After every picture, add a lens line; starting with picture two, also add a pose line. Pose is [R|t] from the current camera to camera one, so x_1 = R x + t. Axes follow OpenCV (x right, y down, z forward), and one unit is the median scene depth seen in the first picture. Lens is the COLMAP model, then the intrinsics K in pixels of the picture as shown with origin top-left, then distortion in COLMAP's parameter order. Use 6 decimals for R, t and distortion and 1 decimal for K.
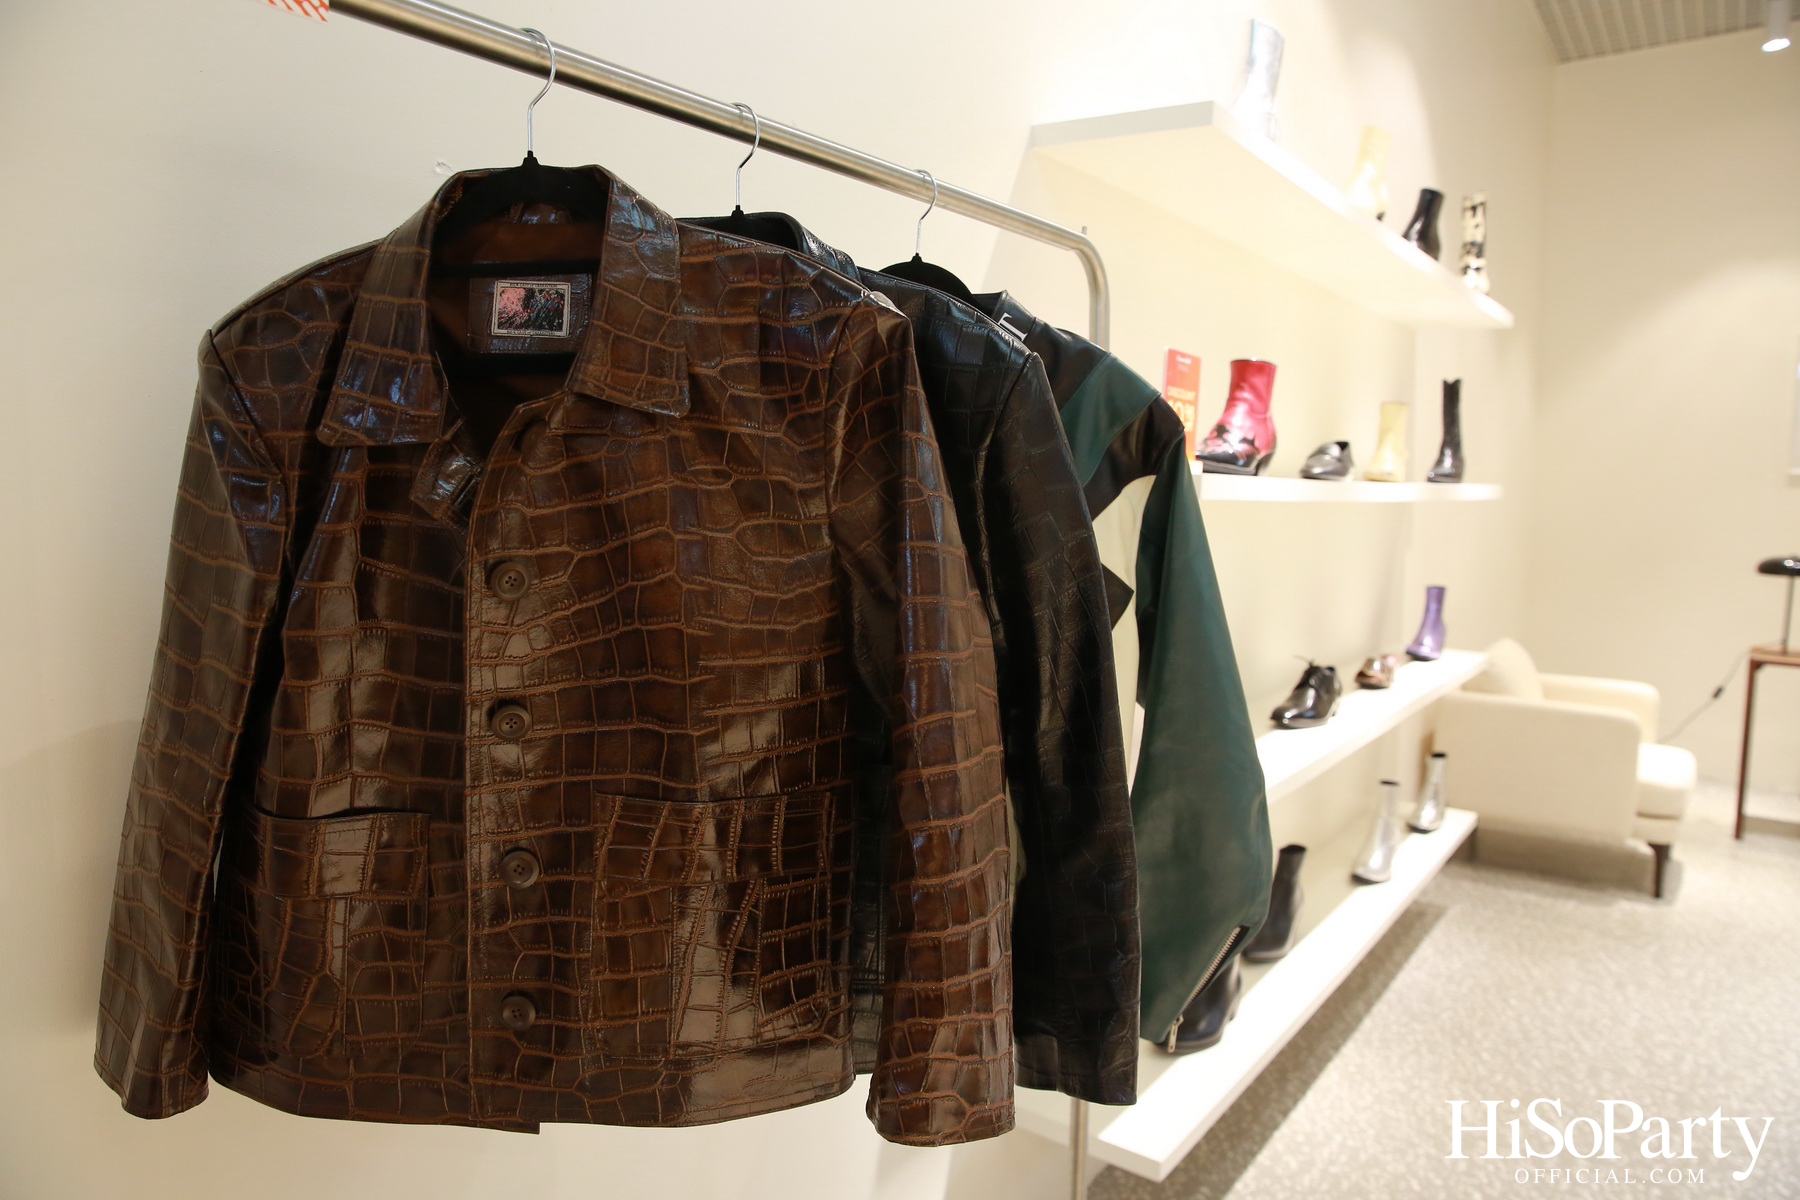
lens RADIAL K [[1204.9, 0, 896.9], [0, 1204.9, 602.0], [0, 0, 1]] dist [-0.058050, 0.003203]
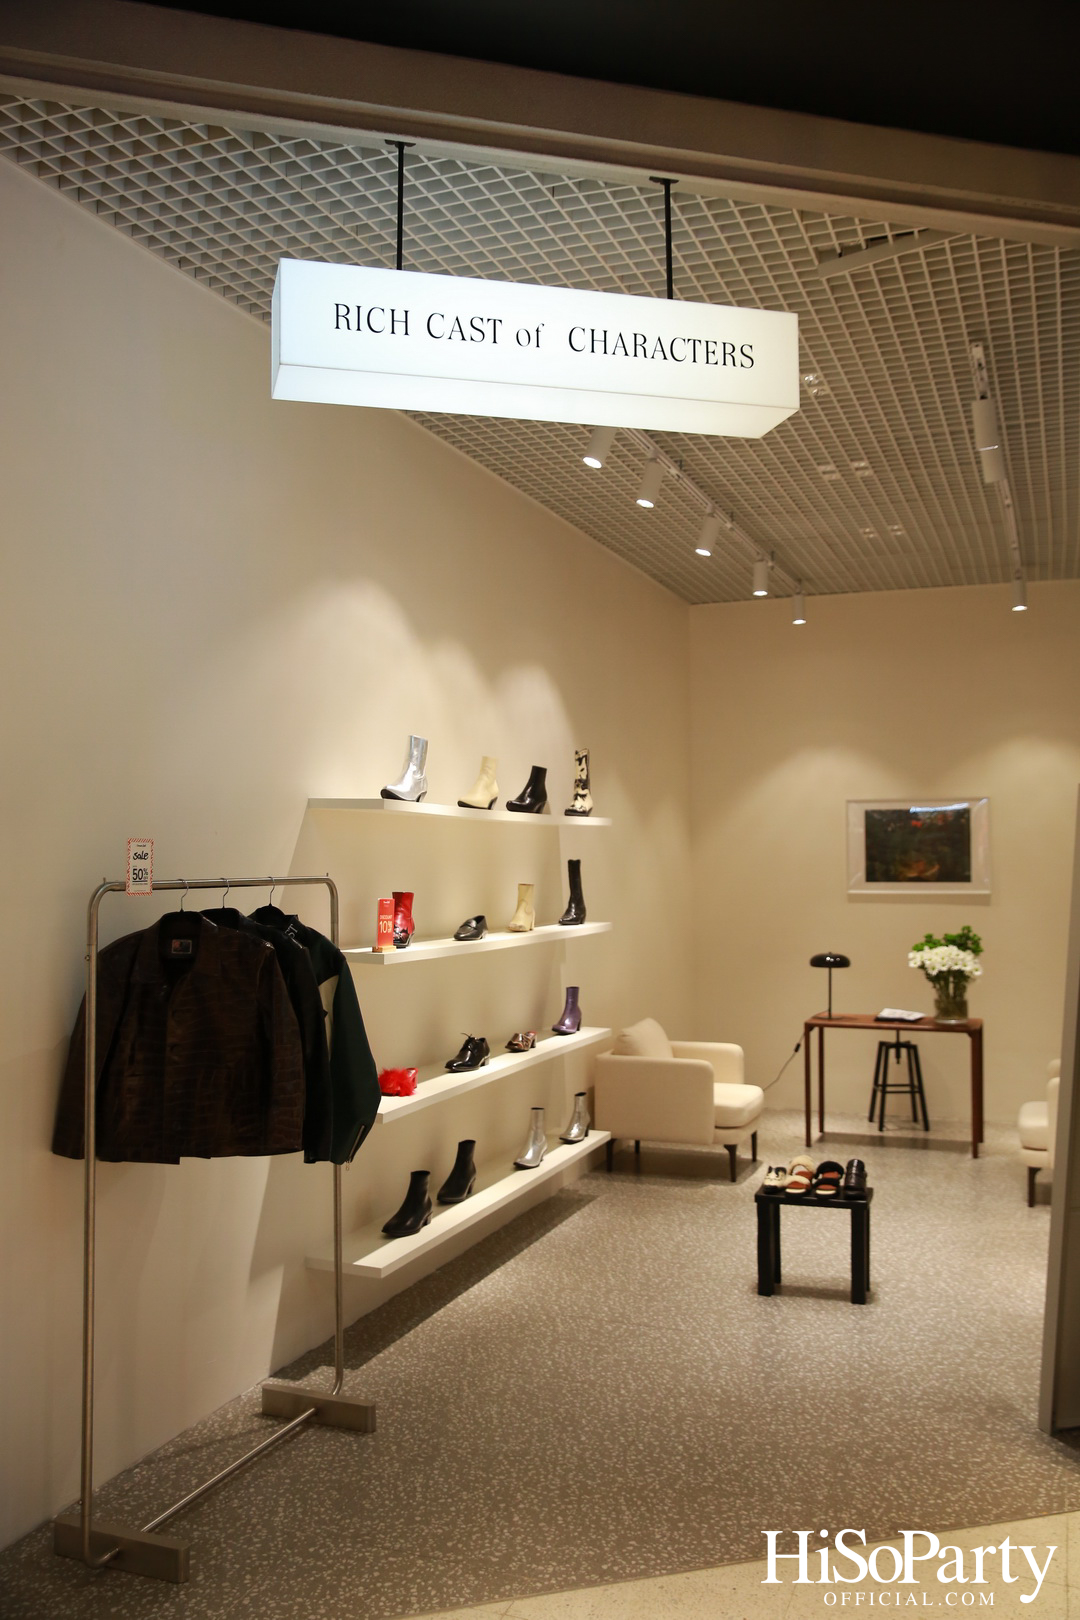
lens RADIAL K [[1404.5, 0, 543.5], [0, 1404.5, 802.7], [0, 0, 1]] dist [-0.059174, 0.000877]
pose [[0.966221, -0.008519, 0.257575, -0.094346], [0.044312, 0.990061, -0.133478, -0.012037], [-0.253878, 0.140383, 0.956995, -1.105380]]
